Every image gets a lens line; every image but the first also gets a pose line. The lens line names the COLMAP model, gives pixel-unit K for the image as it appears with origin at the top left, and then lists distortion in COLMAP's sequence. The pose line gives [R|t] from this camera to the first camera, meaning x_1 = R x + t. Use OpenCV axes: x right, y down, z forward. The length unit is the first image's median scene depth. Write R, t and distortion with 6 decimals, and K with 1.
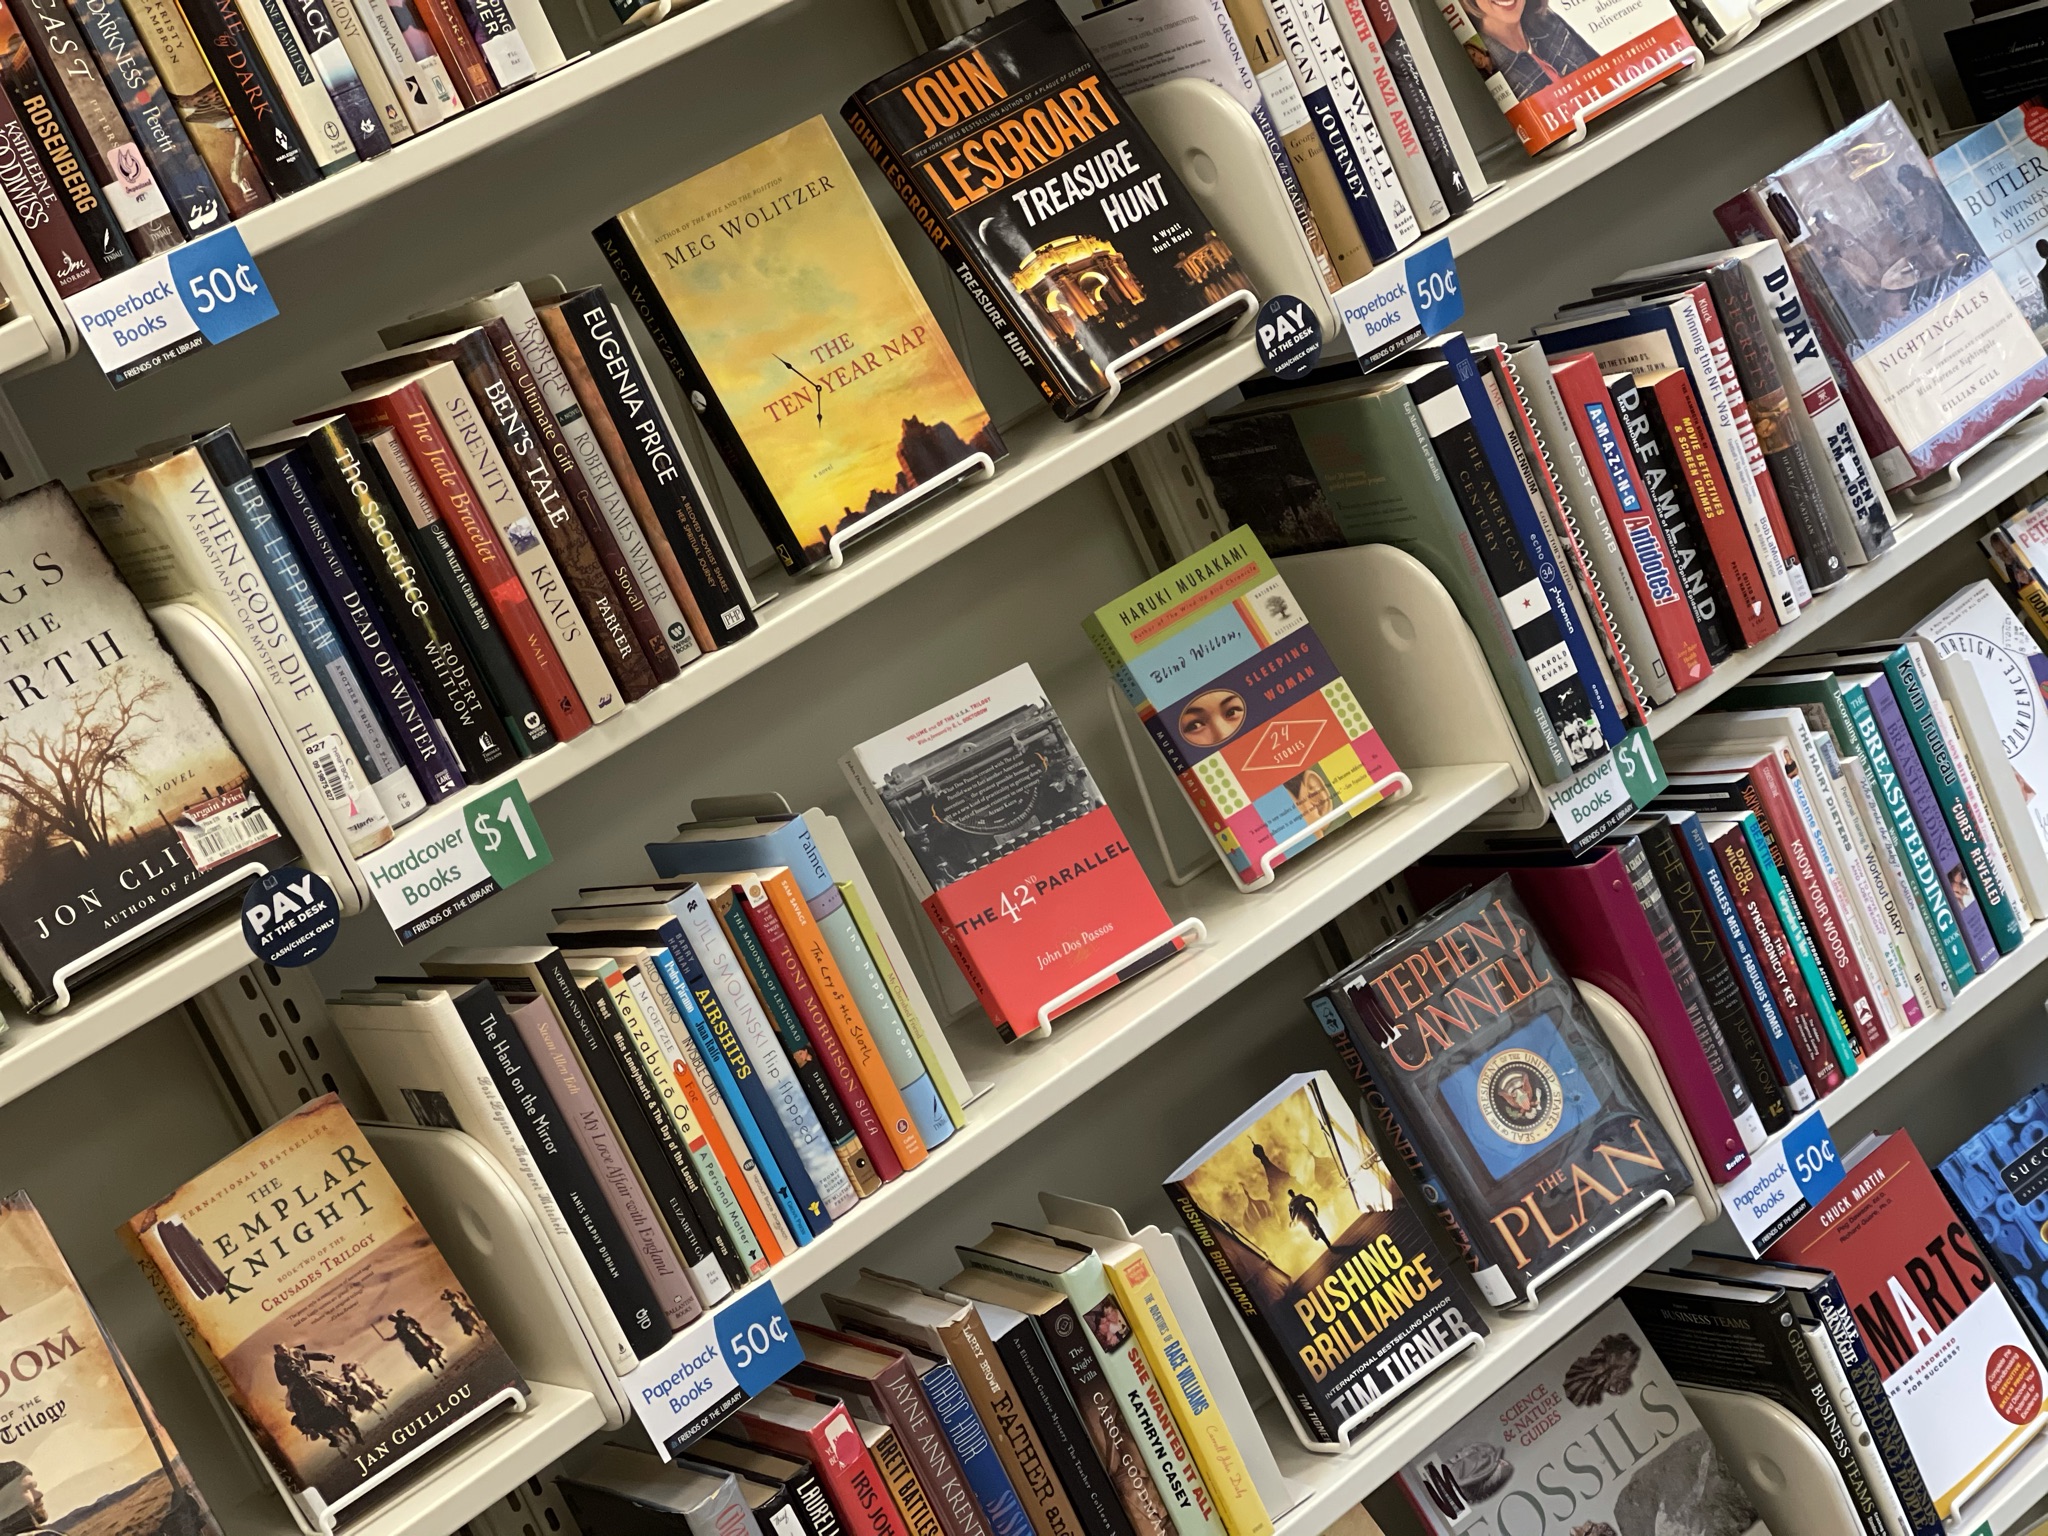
lens RADIAL K [[3854.5, 0, 1024.0], [0, 3854.5, 768.0], [0, 0, 1]] dist [0.253026, -0.528424]
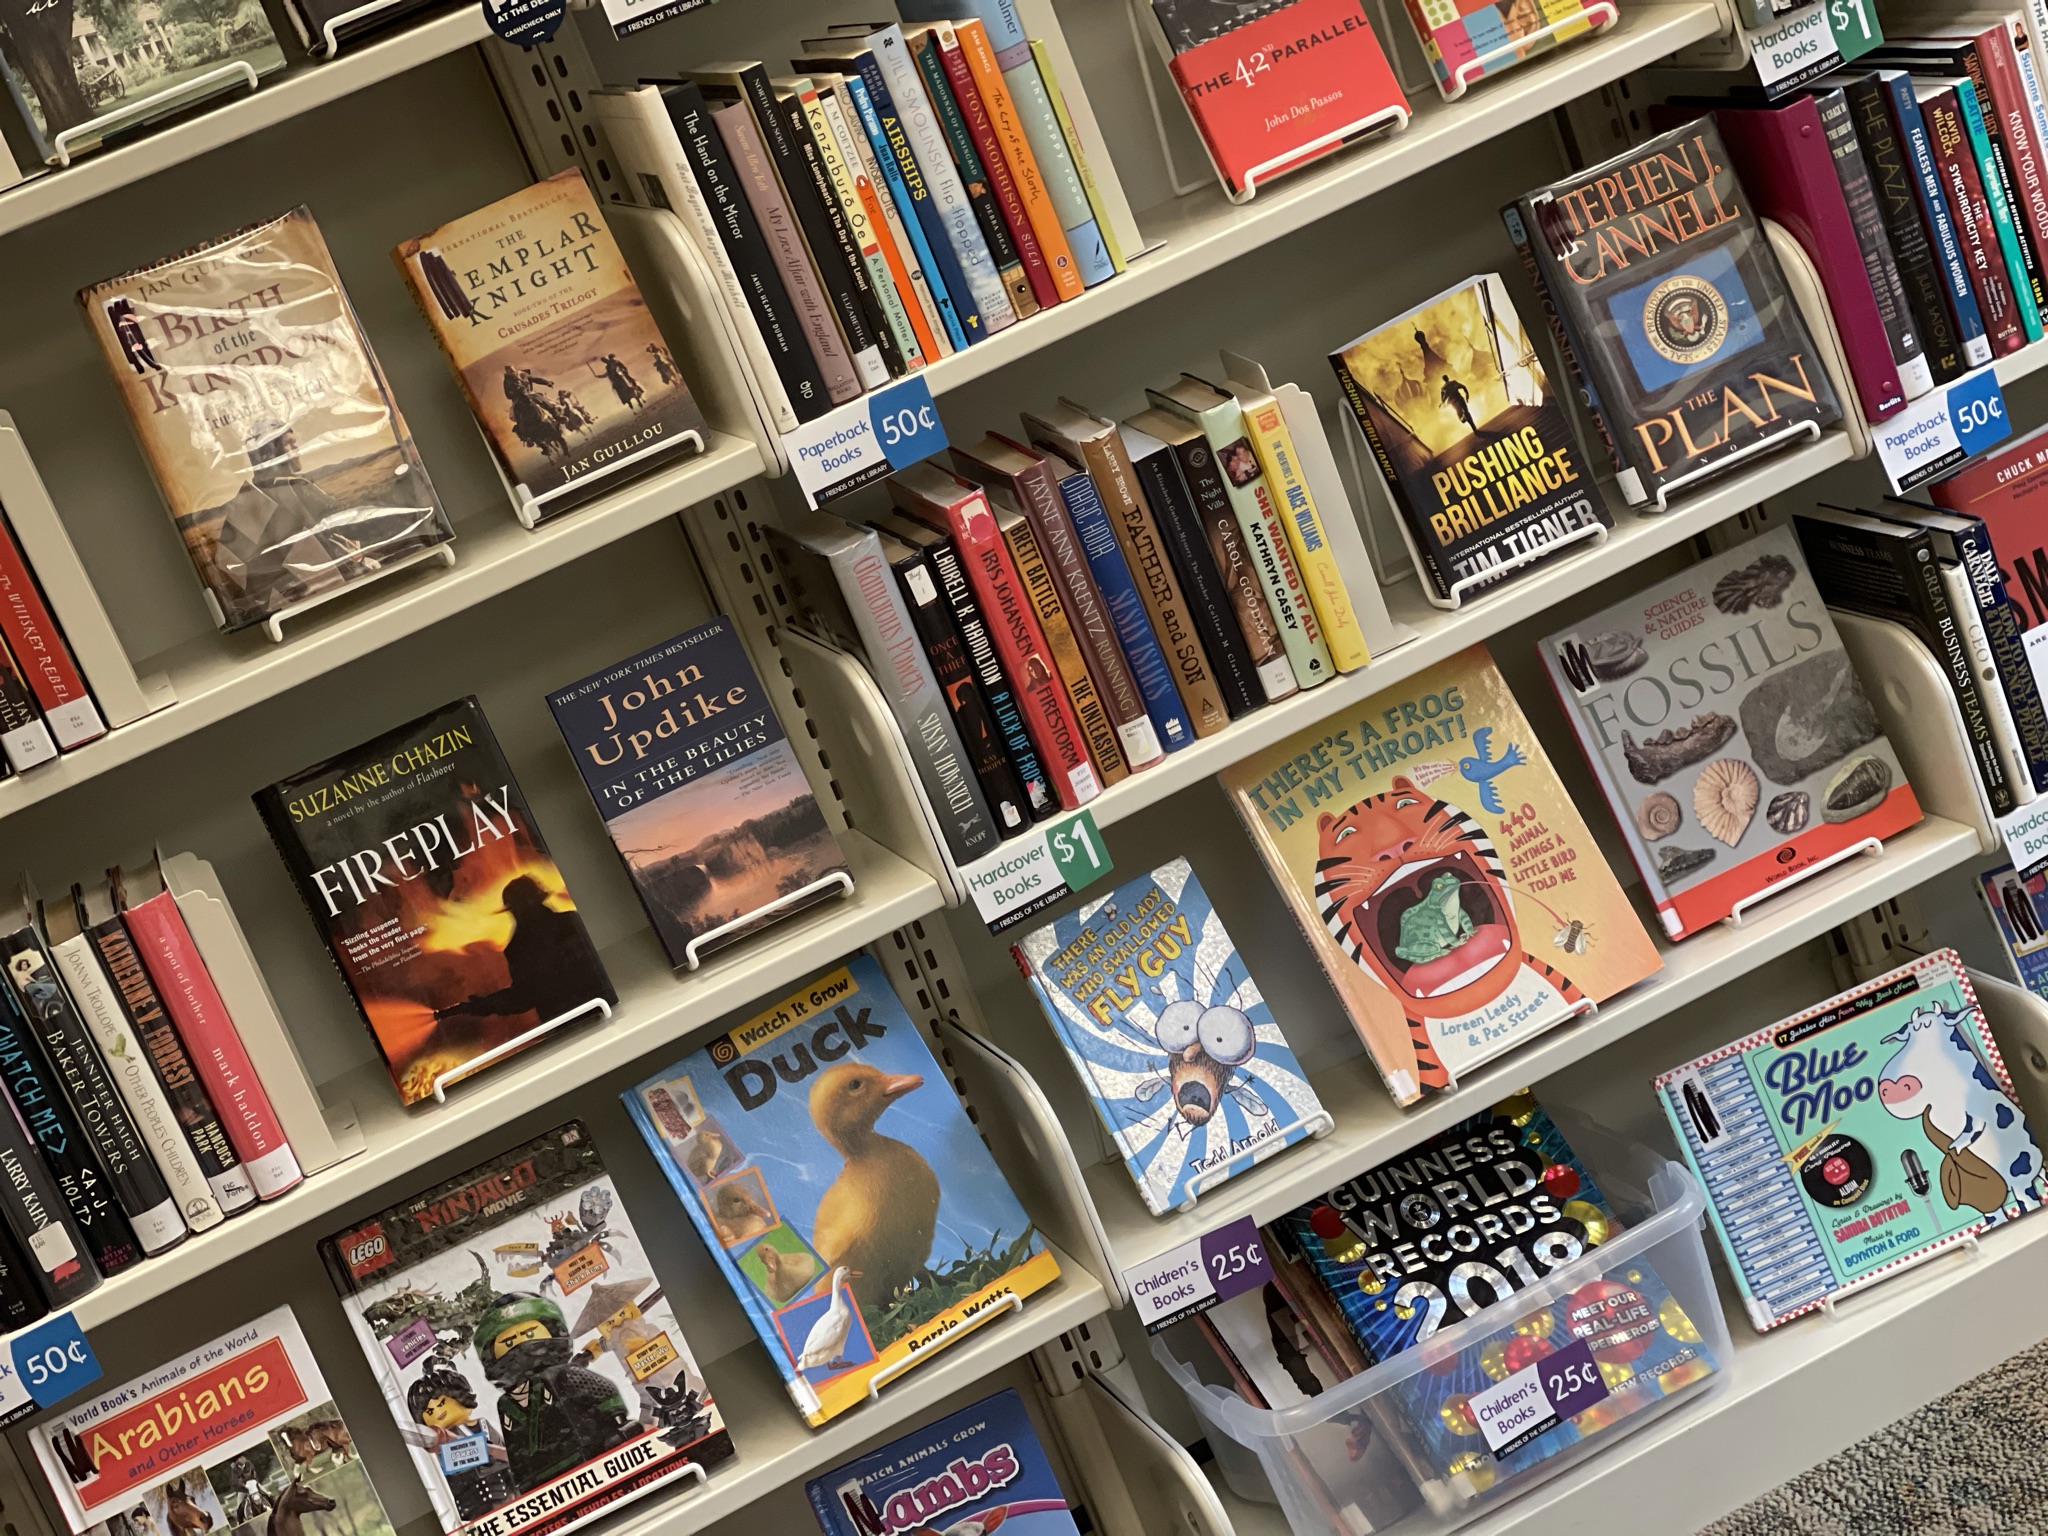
lens RADIAL K [[3854.5, 0, 1024.0], [0, 3854.5, 768.0], [0, 0, 1]] dist [0.253026, -0.528424]
pose [[0.961993, 0.141491, -0.233559, 0.238918], [-0.101702, 0.979402, 0.174435, 0.038747], [0.253429, -0.144052, 0.956568, -0.122818]]
